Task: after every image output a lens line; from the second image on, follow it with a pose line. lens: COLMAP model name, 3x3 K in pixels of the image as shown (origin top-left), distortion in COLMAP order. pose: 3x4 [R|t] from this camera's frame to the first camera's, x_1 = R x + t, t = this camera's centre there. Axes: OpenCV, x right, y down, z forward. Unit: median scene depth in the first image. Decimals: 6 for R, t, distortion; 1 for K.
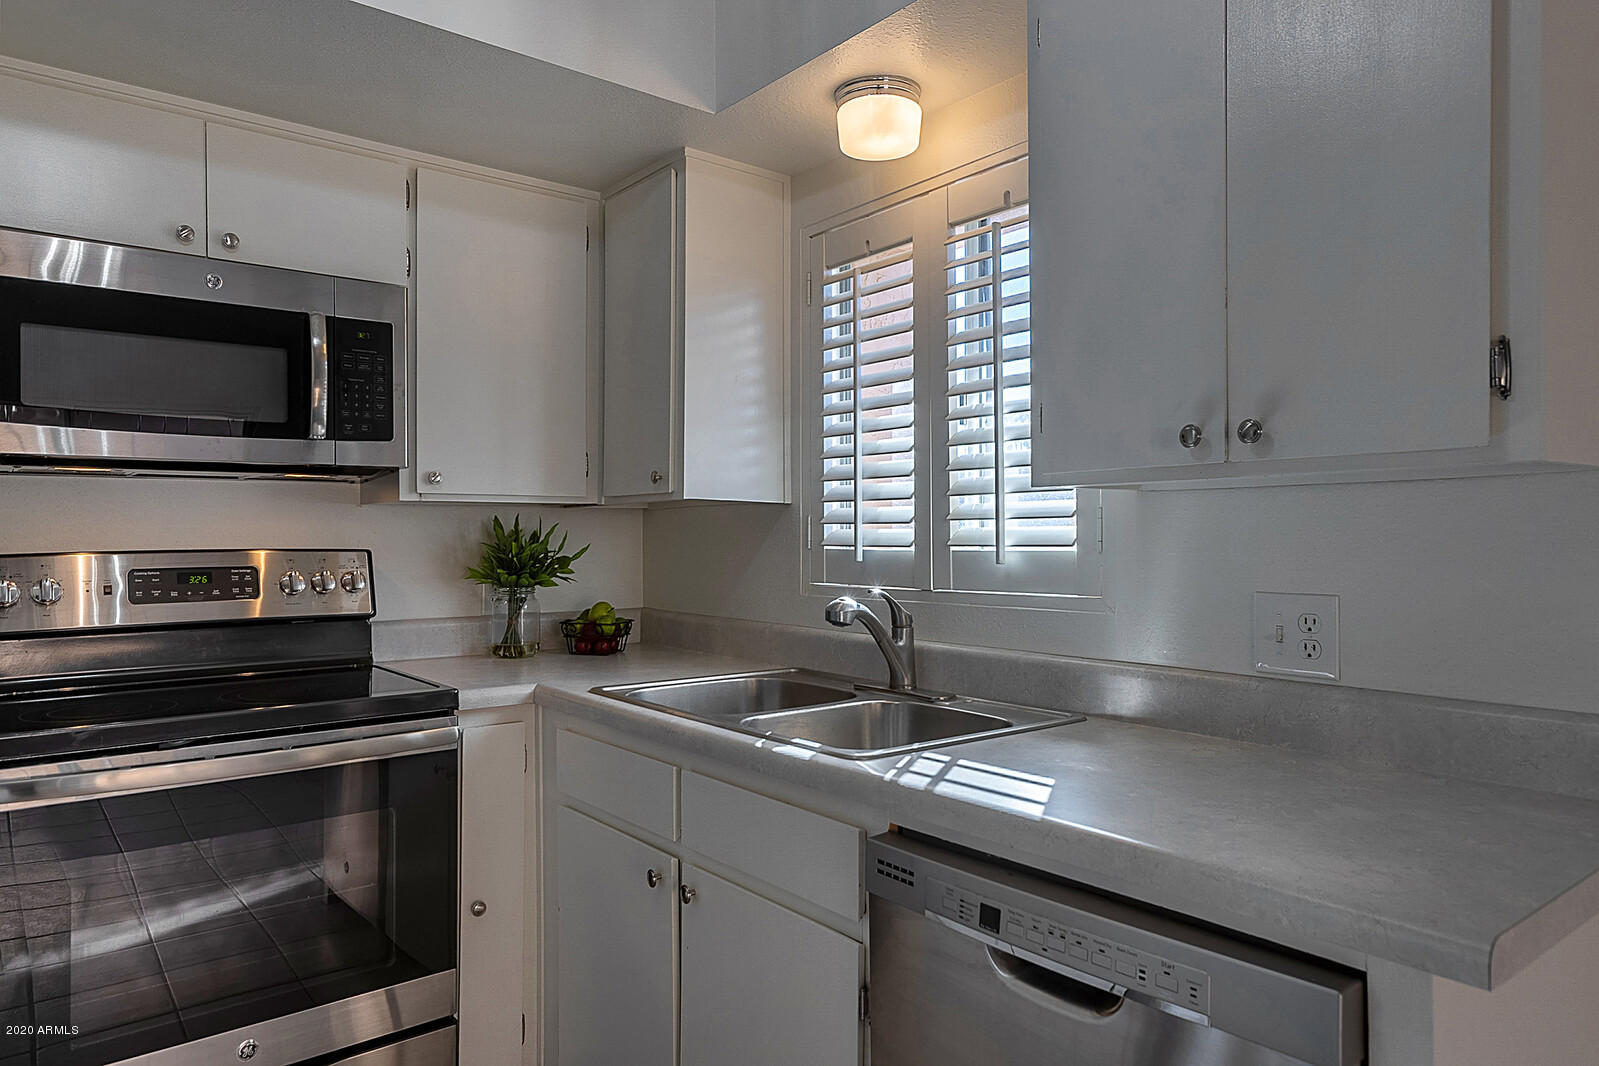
lens RADIAL K [[1017.7, 0, 800.6], [0, 1017.7, 534.5], [0, 0, 1]] dist [-0.021466, 0.009857]
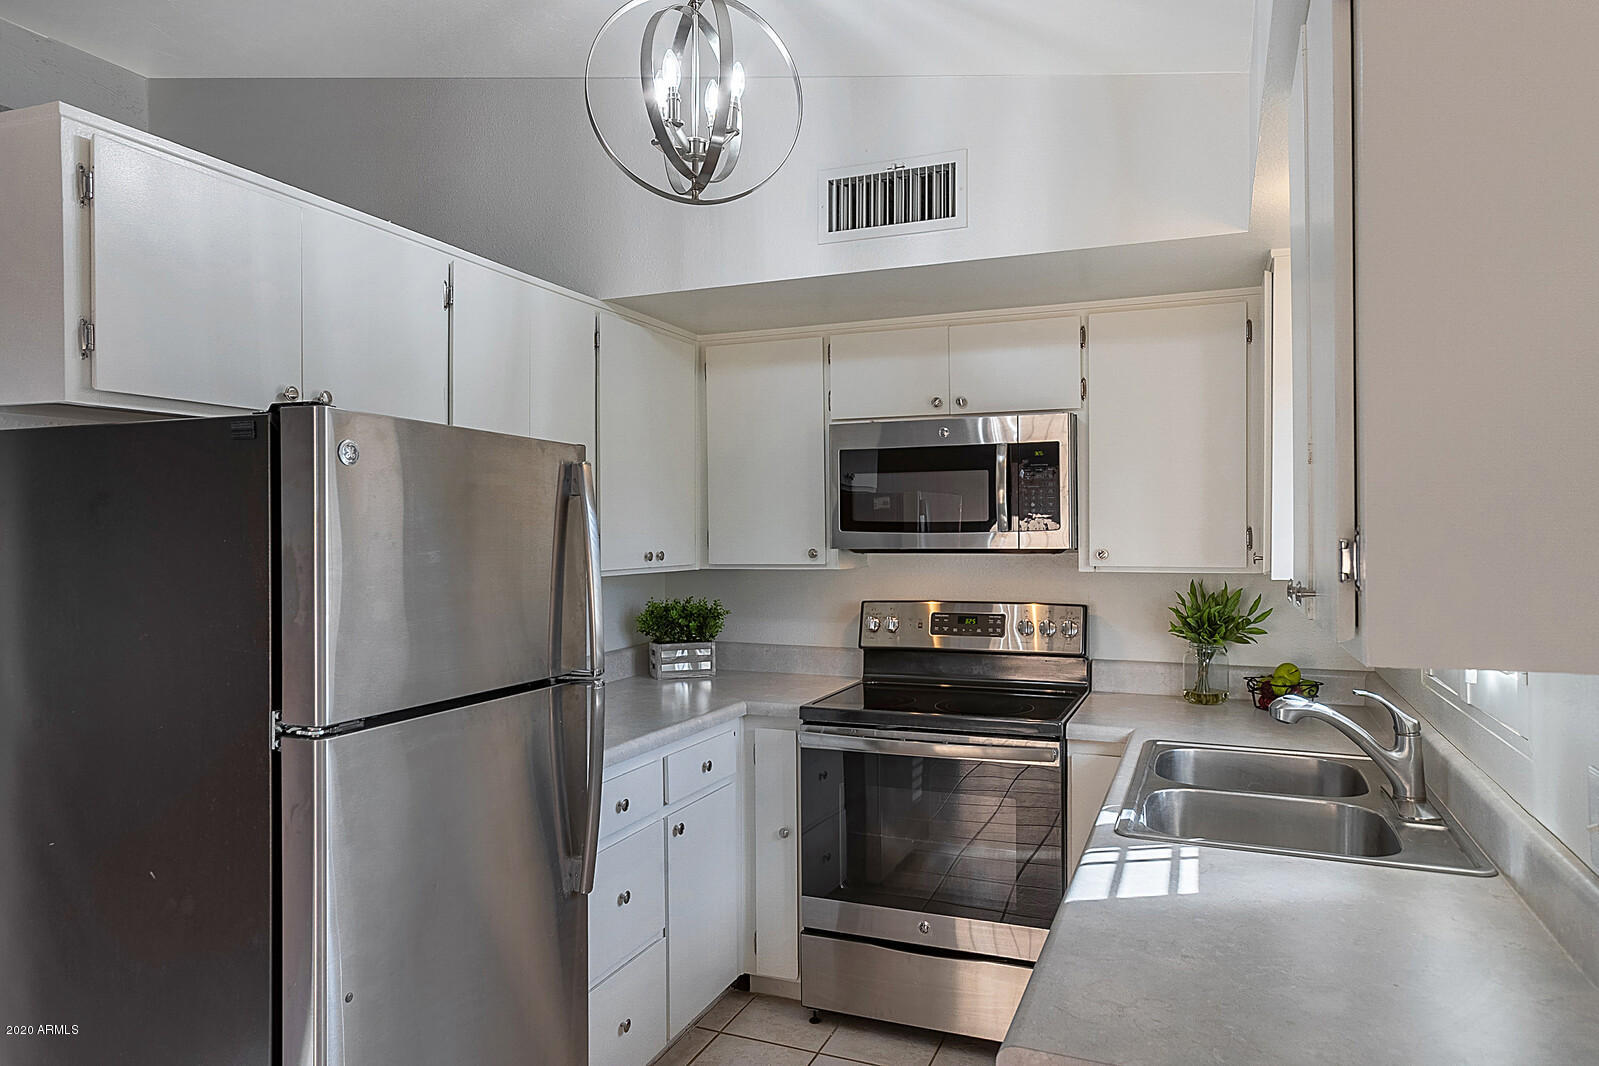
lens RADIAL K [[1017.7, 0, 788.0], [0, 1017.7, 531.0], [0, 0, 1]] dist [-0.021466, 0.009857]
pose [[0.461414, 0.001205, -0.887184, 0.607693], [0.000689, 0.999998, 0.001717, -0.090505], [0.887185, -0.001403, 0.461412, 0.060553]]
